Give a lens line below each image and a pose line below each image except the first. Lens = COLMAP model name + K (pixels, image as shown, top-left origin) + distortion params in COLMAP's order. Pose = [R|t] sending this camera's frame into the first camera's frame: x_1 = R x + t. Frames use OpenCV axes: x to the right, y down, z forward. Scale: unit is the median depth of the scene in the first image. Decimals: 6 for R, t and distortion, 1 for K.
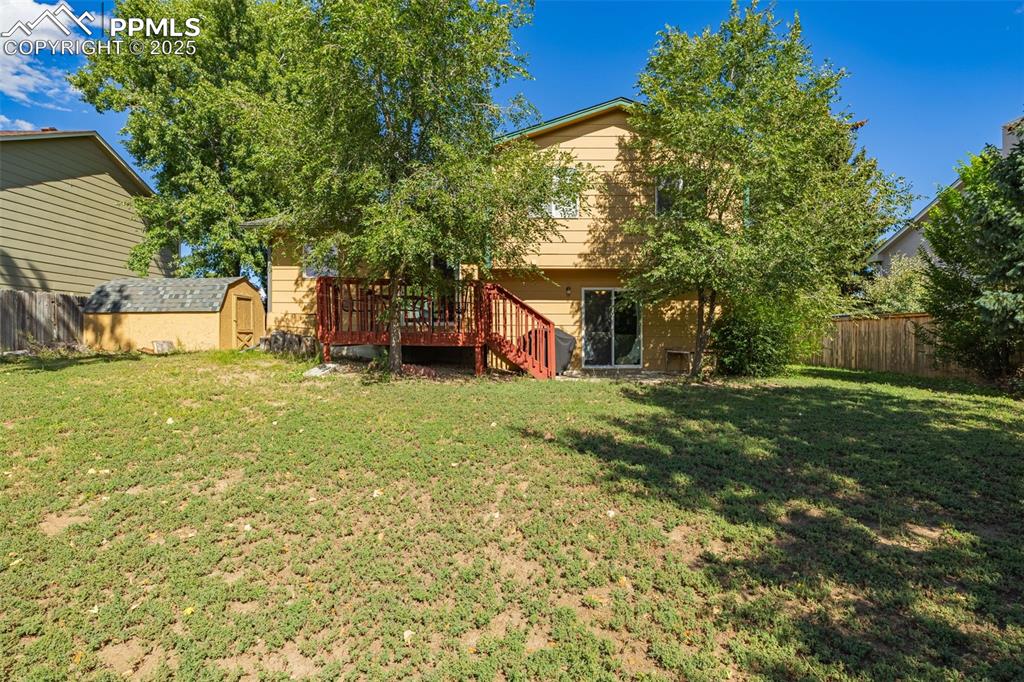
lens RADIAL K [[442.4, 0, 513.7], [0, 442.4, 341.4], [0, 0, 1]] dist [-0.001152, 0.001545]
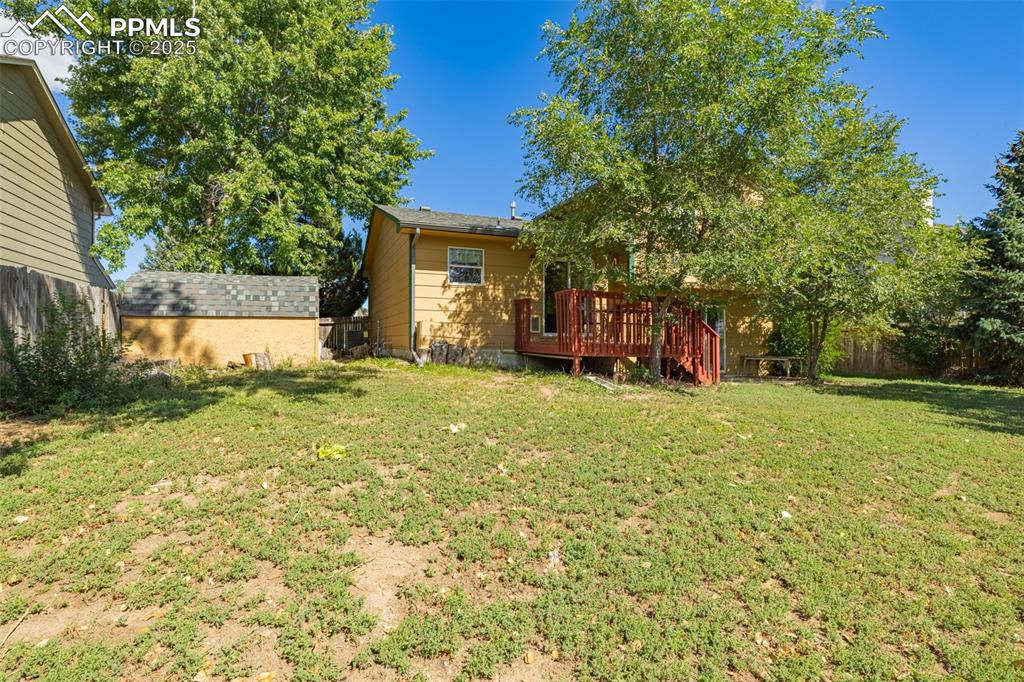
lens RADIAL K [[442.4, 0, 508.1], [0, 442.4, 338.0], [0, 0, 1]] dist [-0.001152, 0.001545]
pose [[0.928583, 0.001750, 0.371121, -0.643083], [0.007898, 0.999669, -0.024475, -0.005203], [-0.371041, 0.025658, 0.928262, 0.083745]]
